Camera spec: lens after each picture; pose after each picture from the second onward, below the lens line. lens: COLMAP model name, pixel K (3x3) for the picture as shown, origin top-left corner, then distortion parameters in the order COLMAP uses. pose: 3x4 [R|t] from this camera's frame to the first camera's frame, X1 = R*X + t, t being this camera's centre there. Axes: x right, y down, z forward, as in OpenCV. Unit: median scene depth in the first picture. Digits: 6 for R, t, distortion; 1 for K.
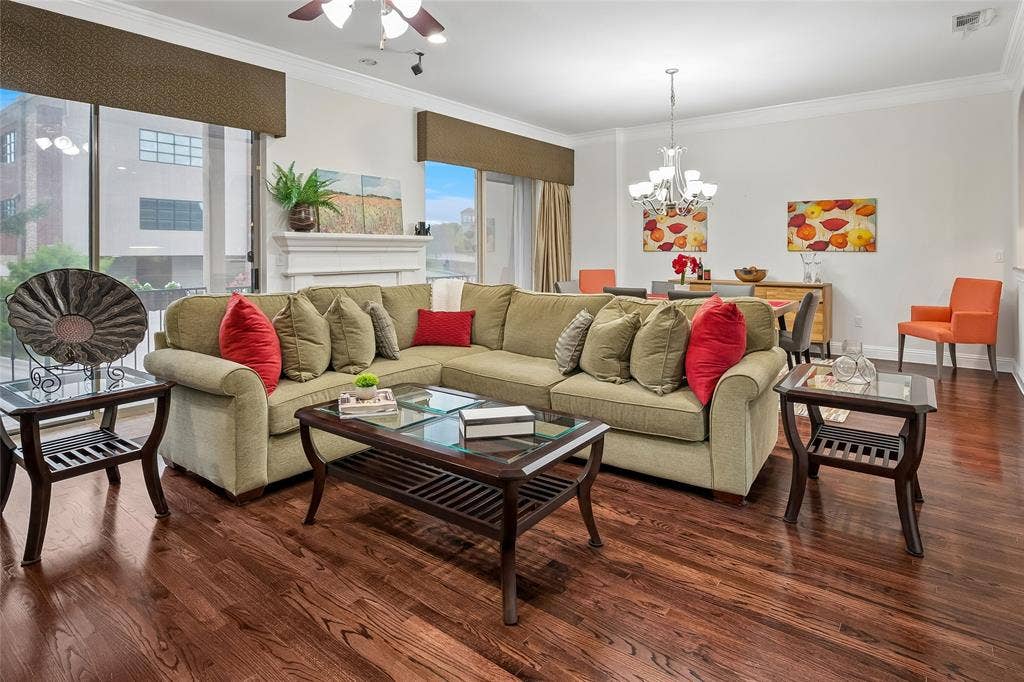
lens RADIAL K [[555.9, 0, 512.5], [0, 555.9, 252.0], [0, 0, 1]] dist [0.000568, 0.000142]
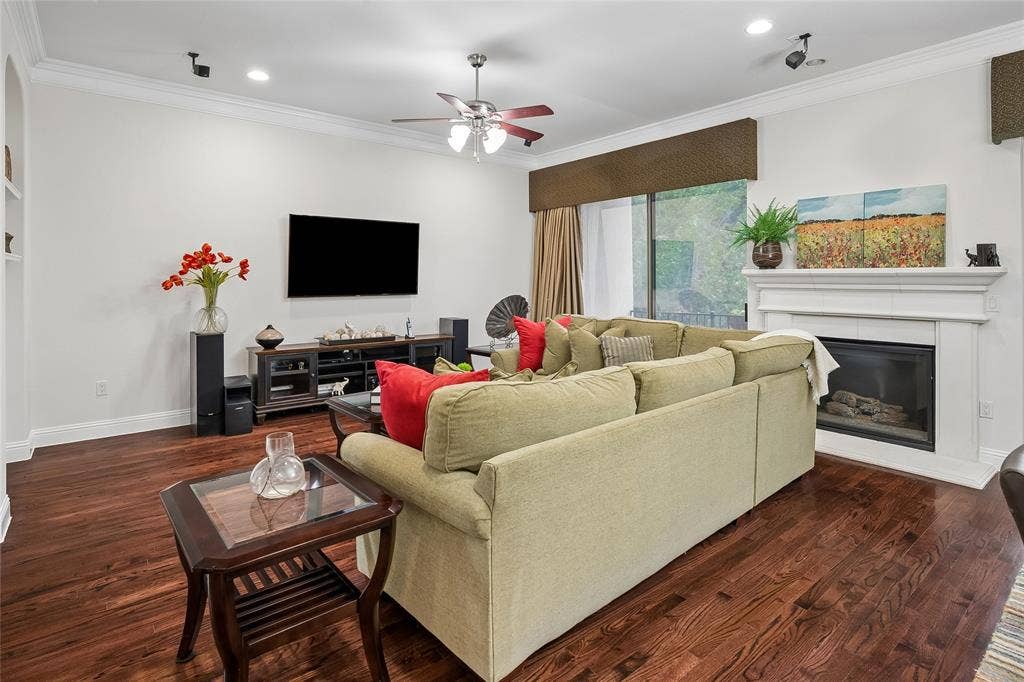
lens RADIAL K [[525.5, 0, 511.1], [0, 525.5, 277.7], [0, 0, 1]] dist [0.000247, 0.000290]
pose [[-0.235056, 0.003190, -0.971977, 0.535016], [0.003508, 0.999991, 0.002434, -0.020372], [0.971976, -0.002837, -0.235065, 0.645003]]
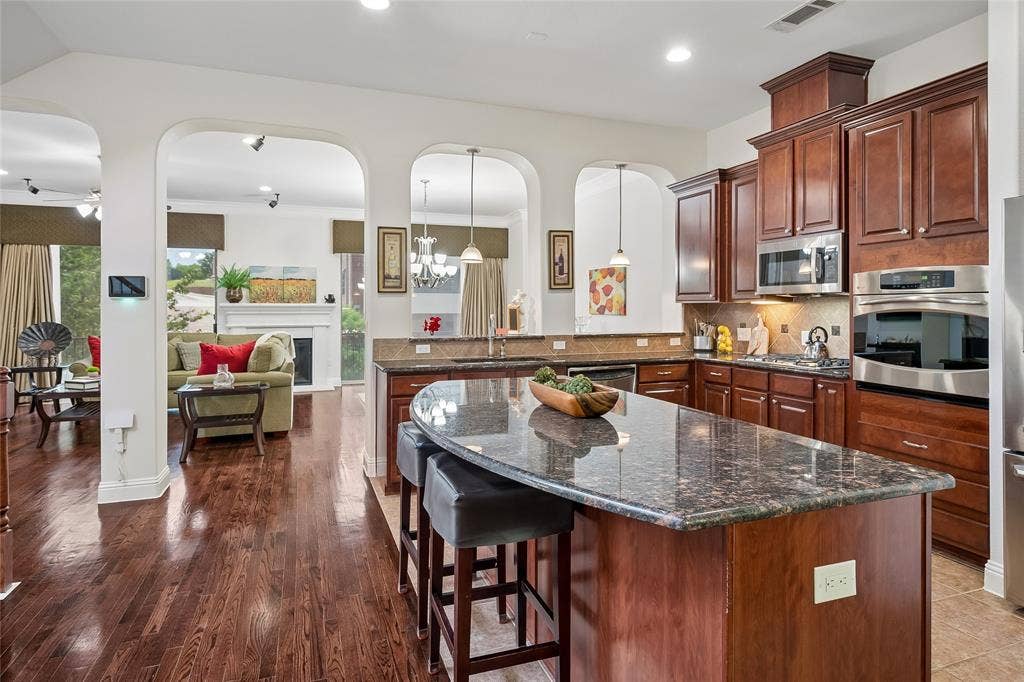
lens RADIAL K [[575.1, 0, 511.0], [0, 575.1, 308.7], [0, 0, 1]] dist [-0.001373, 0.000283]
pose [[0.847724, -0.000665, -0.530438, 1.108290], [0.000492, 1.000000, -0.000468, -0.014156], [0.530438, 0.000136, 0.847724, -0.065879]]
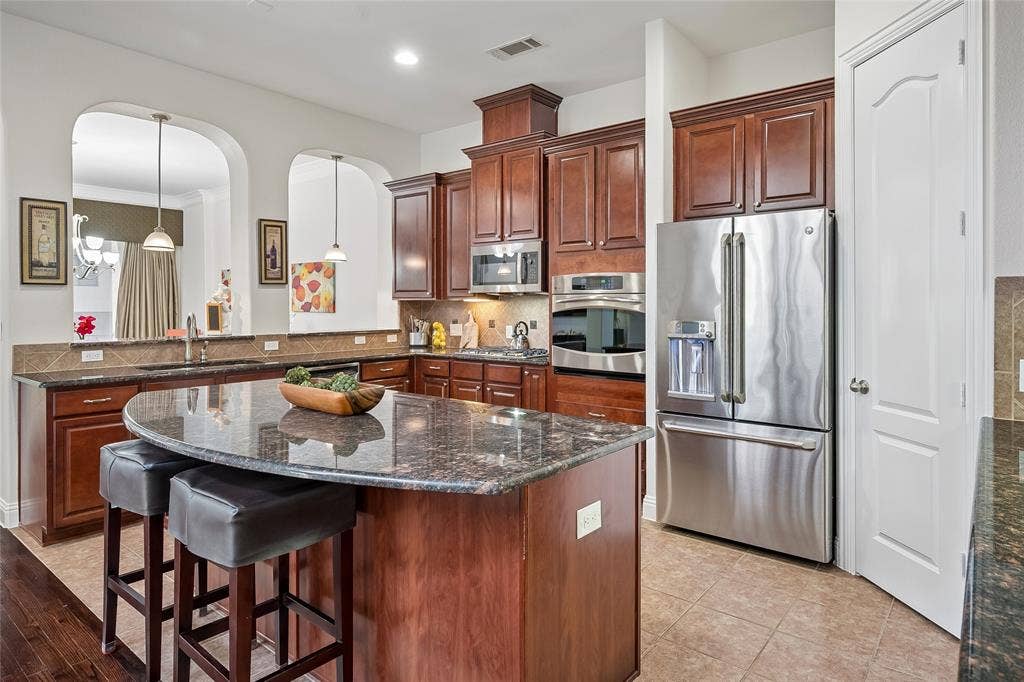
lens RADIAL K [[594.2, 0, 522.6], [0, 594.2, 309.7], [0, 0, 1]] dist [-0.000545, 0.000000]
pose [[0.999876, 0.000114, -0.015734, 1.069628], [-0.000019, 0.999982, 0.006035, -0.013845], [0.015734, -0.006034, 0.999858, -0.102880]]
